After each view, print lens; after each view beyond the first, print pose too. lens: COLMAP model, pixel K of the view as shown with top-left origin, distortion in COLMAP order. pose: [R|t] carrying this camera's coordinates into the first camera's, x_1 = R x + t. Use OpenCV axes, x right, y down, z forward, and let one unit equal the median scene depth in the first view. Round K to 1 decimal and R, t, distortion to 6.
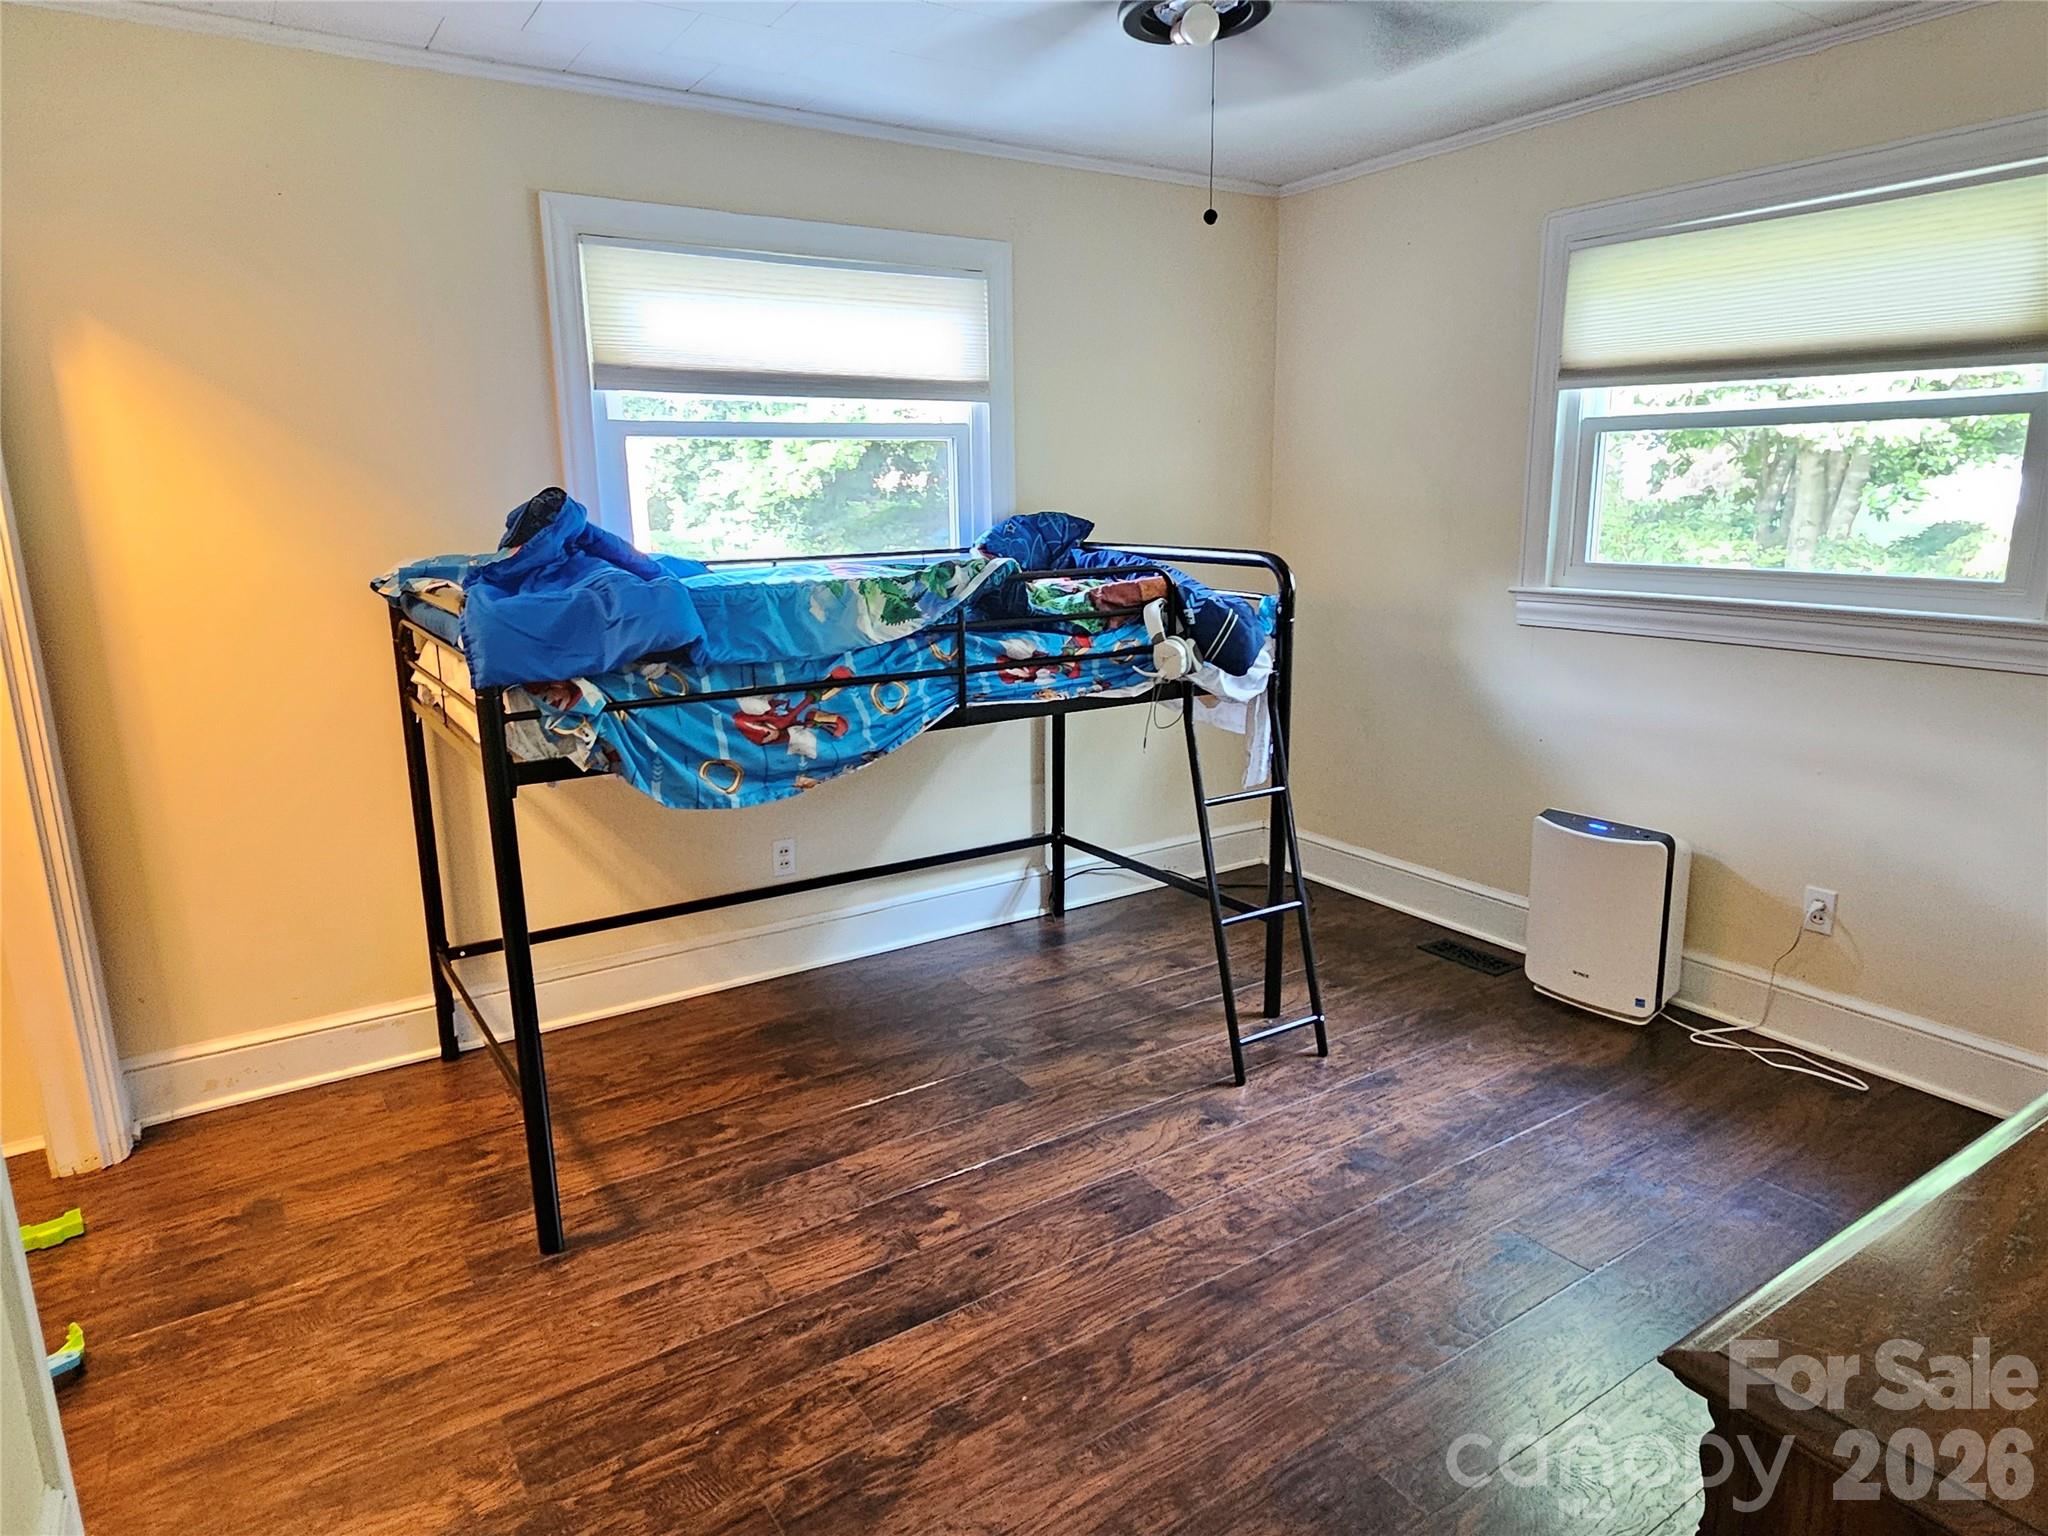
lens RADIAL K [[1265.2, 0, 1022.9], [0, 1265.2, 771.7], [0, 0, 1]] dist [0.006396, -0.001043]
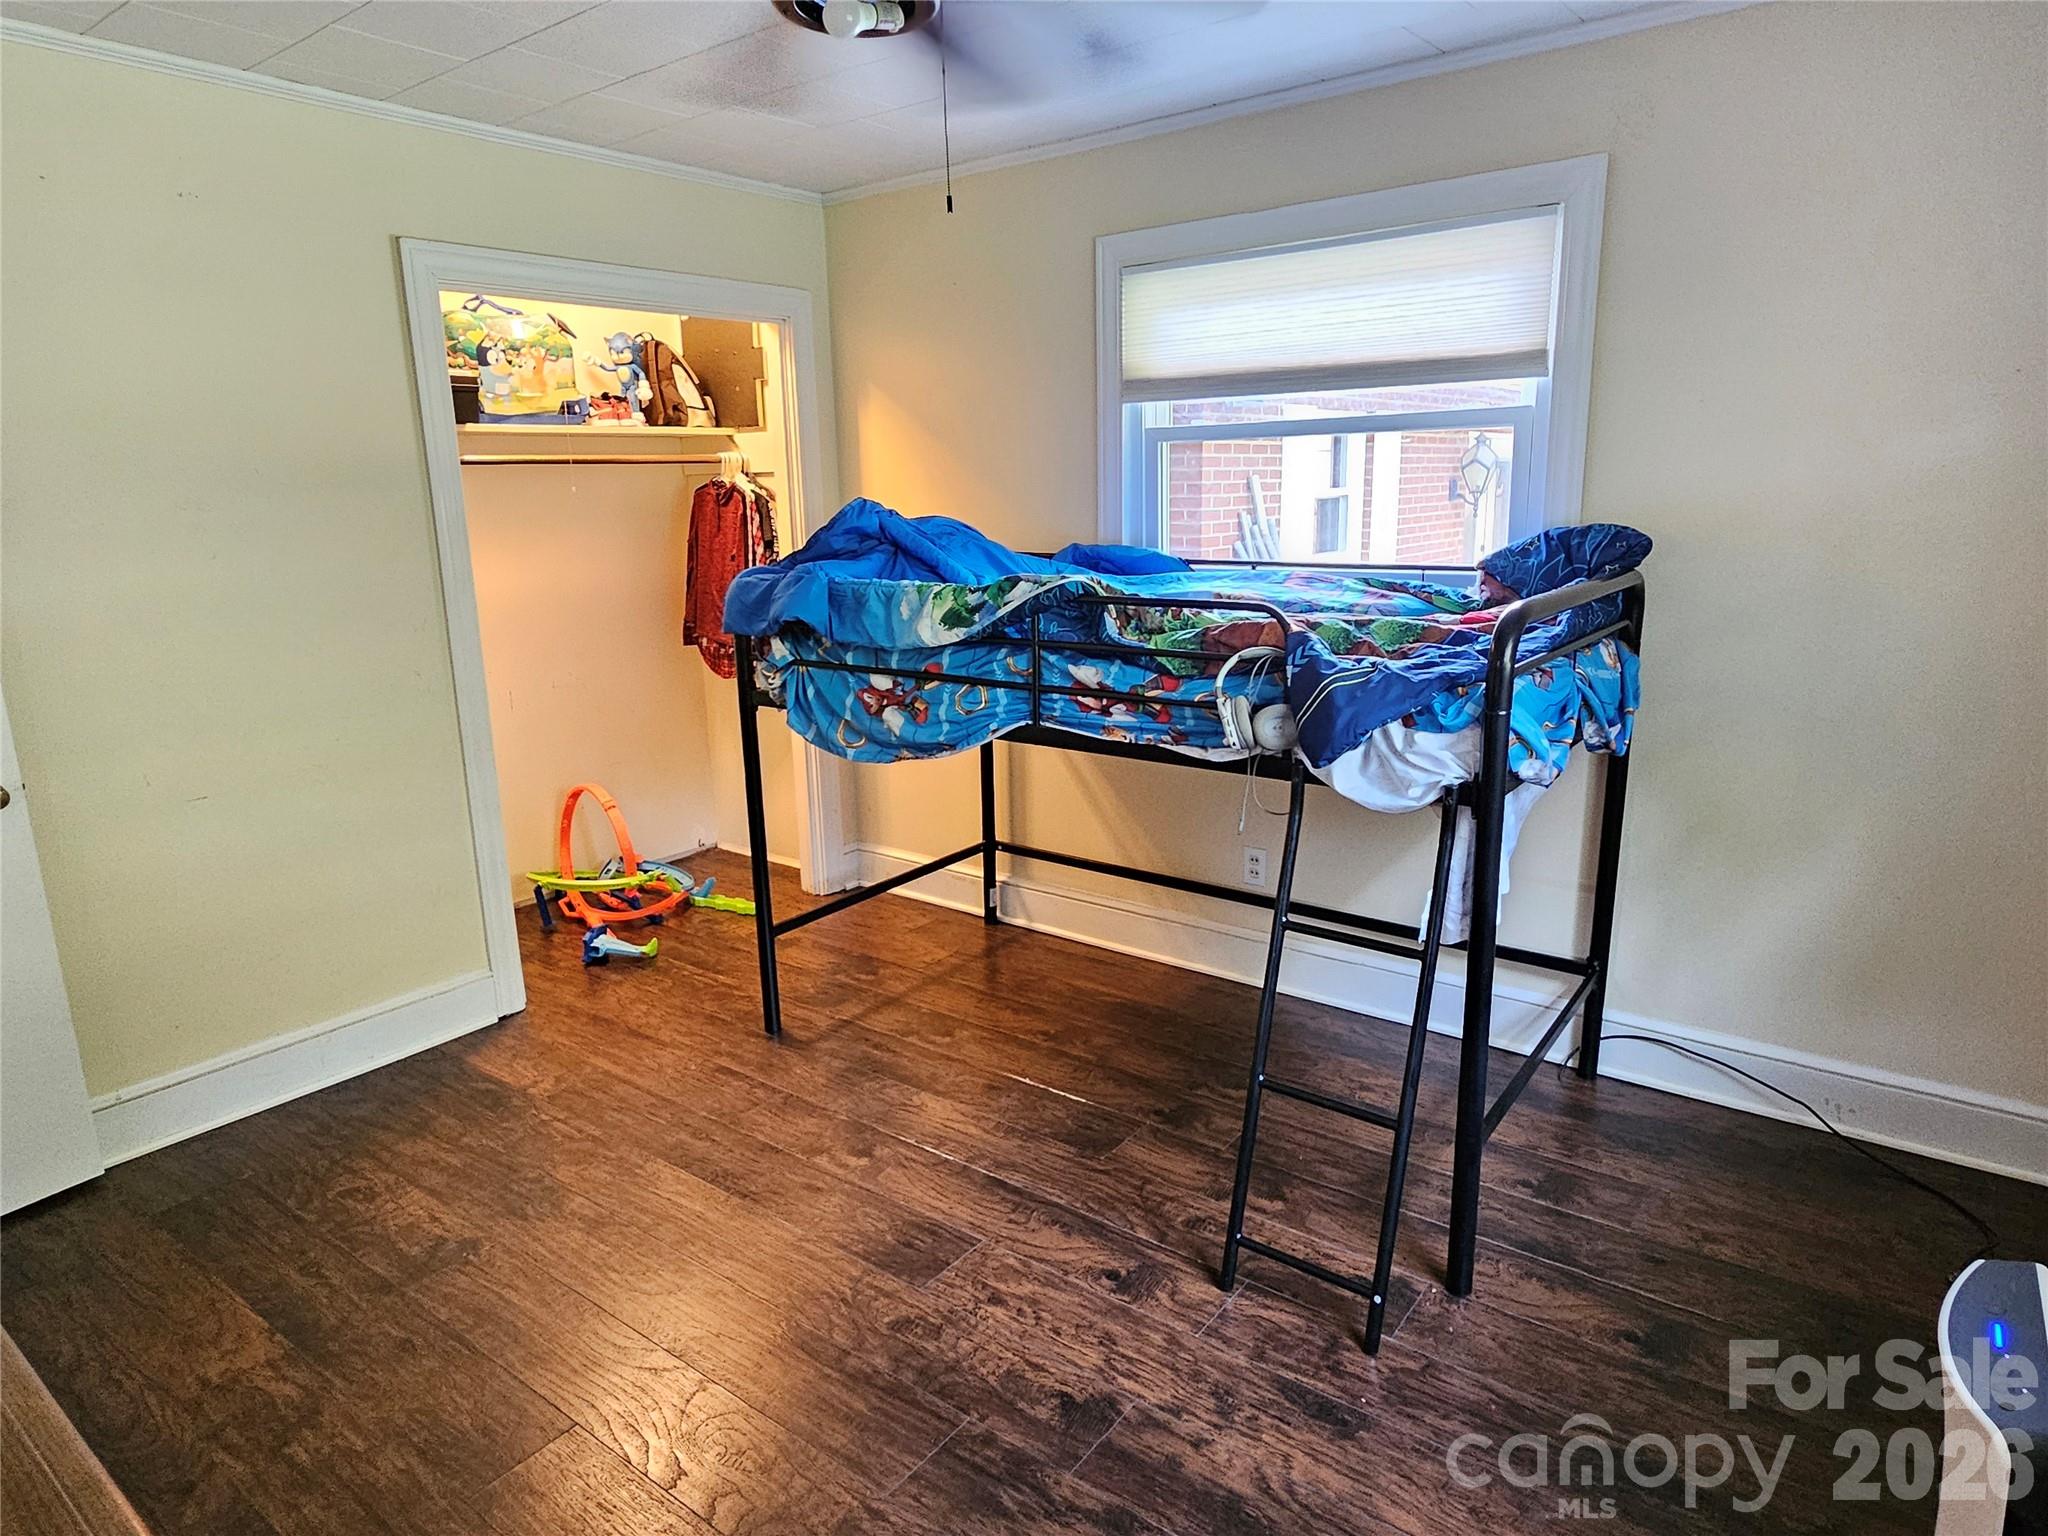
lens RADIAL K [[1265.2, 0, 1019.9], [0, 1265.2, 767.0], [0, 0, 1]] dist [0.006396, -0.001043]
pose [[0.300223, 0.218102, -0.928600, 0.858704], [-0.191122, 0.967522, 0.165453, -0.177213], [0.934526, 0.127803, 0.332156, 0.654665]]
